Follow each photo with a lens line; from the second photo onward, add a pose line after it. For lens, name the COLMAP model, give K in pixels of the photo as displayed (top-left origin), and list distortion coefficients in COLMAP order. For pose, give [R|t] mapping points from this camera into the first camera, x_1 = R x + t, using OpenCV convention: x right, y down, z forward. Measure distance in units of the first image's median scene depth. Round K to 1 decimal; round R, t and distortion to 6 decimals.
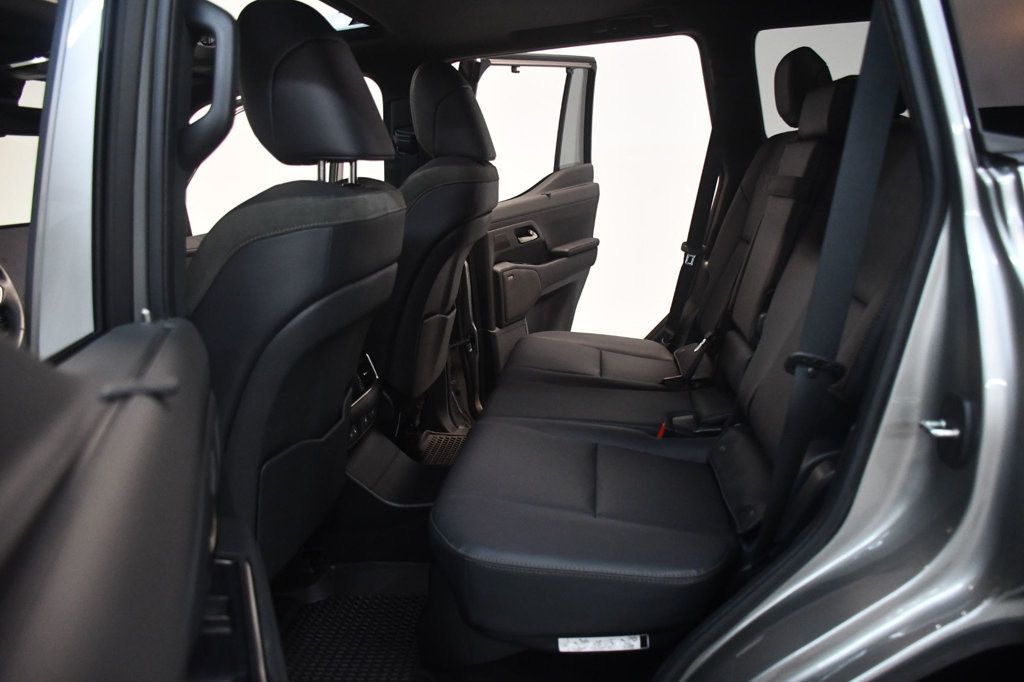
lens RADIAL K [[802.9, 0, 517.4], [0, 802.9, 341.4], [0, 0, 1]] dist [-0.127805, 0.048778]
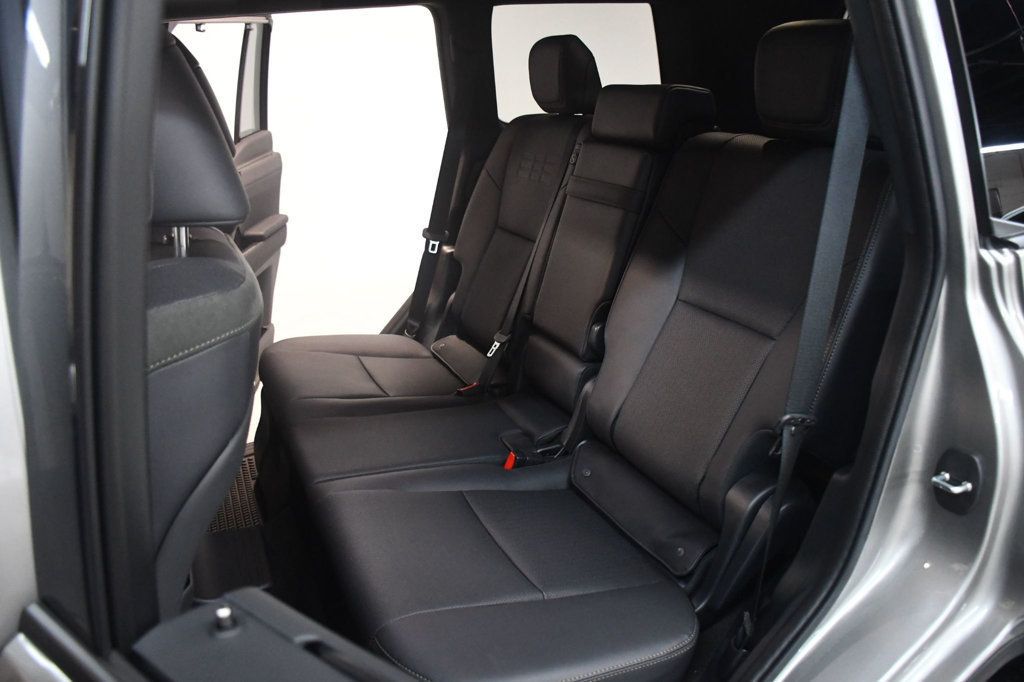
lens RADIAL K [[802.9, 0, 513.7], [0, 802.9, 340.2], [0, 0, 1]] dist [-0.127805, 0.048778]
pose [[0.863310, -0.131787, 0.487163, -0.183776], [0.086018, 0.989602, 0.115273, -0.097716], [-0.497289, -0.057612, 0.865670, 0.129738]]
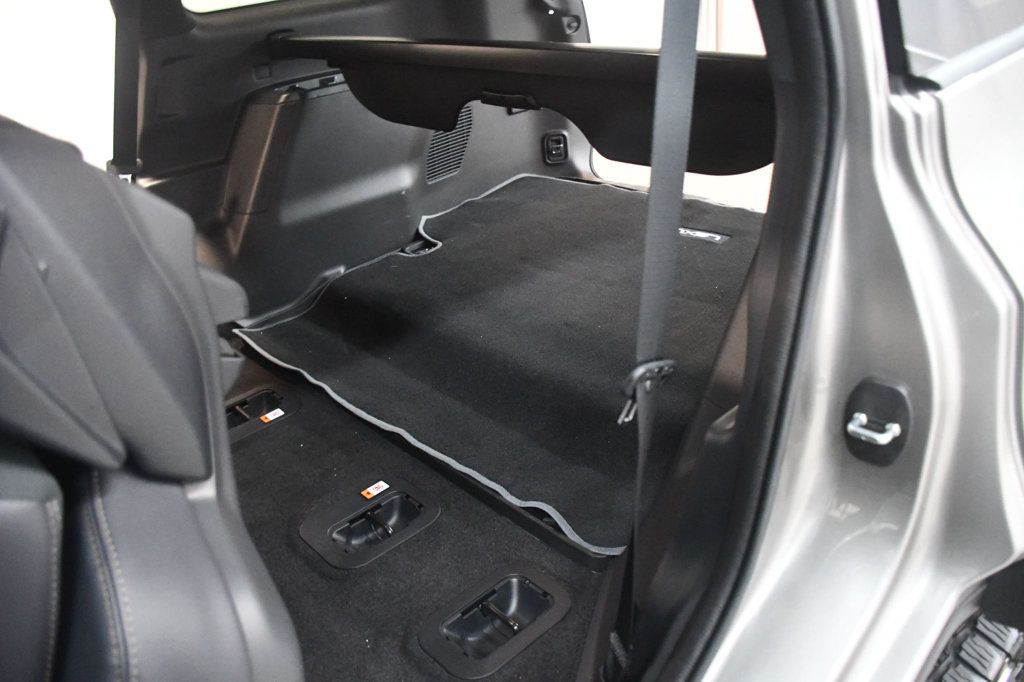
lens RADIAL K [[802.9, 0, 512.6], [0, 802.9, 336.8], [0, 0, 1]] dist [-0.127805, 0.048778]
pose [[0.658742, -0.315771, 0.682896, -0.081648], [0.182779, 0.947636, 0.261874, -0.093032], [-0.729829, -0.047688, 0.681964, 0.258757]]
